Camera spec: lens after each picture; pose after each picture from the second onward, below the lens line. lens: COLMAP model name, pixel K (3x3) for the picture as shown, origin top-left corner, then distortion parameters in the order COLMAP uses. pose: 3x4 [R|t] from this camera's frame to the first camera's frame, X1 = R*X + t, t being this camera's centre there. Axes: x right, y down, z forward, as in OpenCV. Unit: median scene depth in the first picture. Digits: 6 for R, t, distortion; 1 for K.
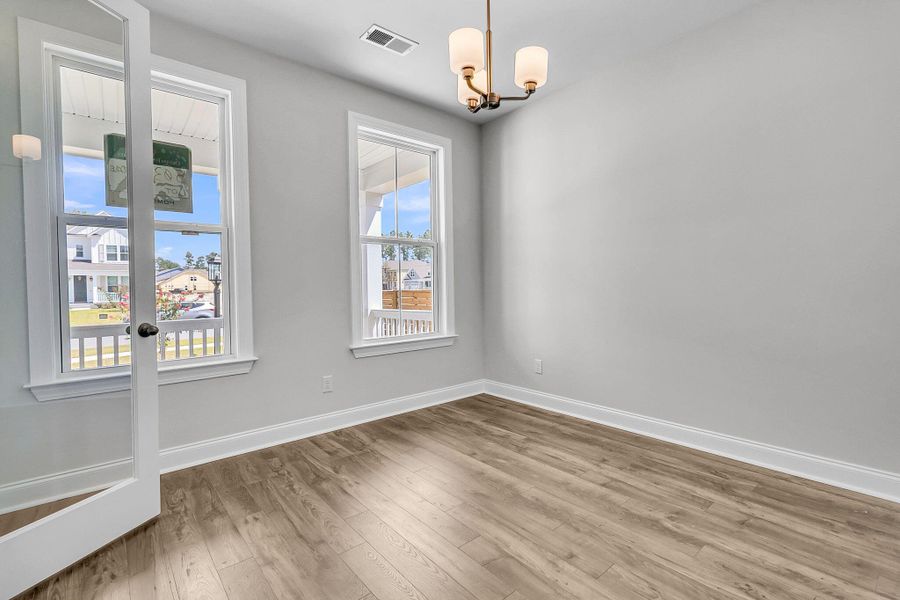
lens RADIAL K [[415.9, 0, 455.5], [0, 415.9, 291.8], [0, 0, 1]] dist [0.002577, 0.000928]
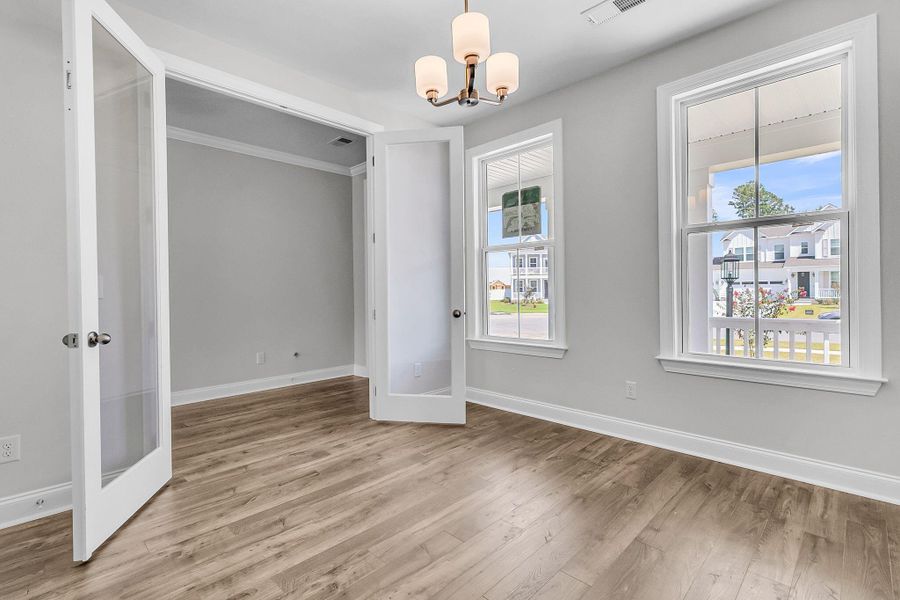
lens RADIAL K [[415.9, 0, 455.5], [0, 415.9, 291.8], [0, 0, 1]] dist [0.002577, 0.000928]
pose [[0.096667, 0.017494, -0.995163, 0.573931], [-0.006255, 0.999836, 0.016969, -0.016521], [0.995297, 0.004585, 0.096760, 0.486589]]
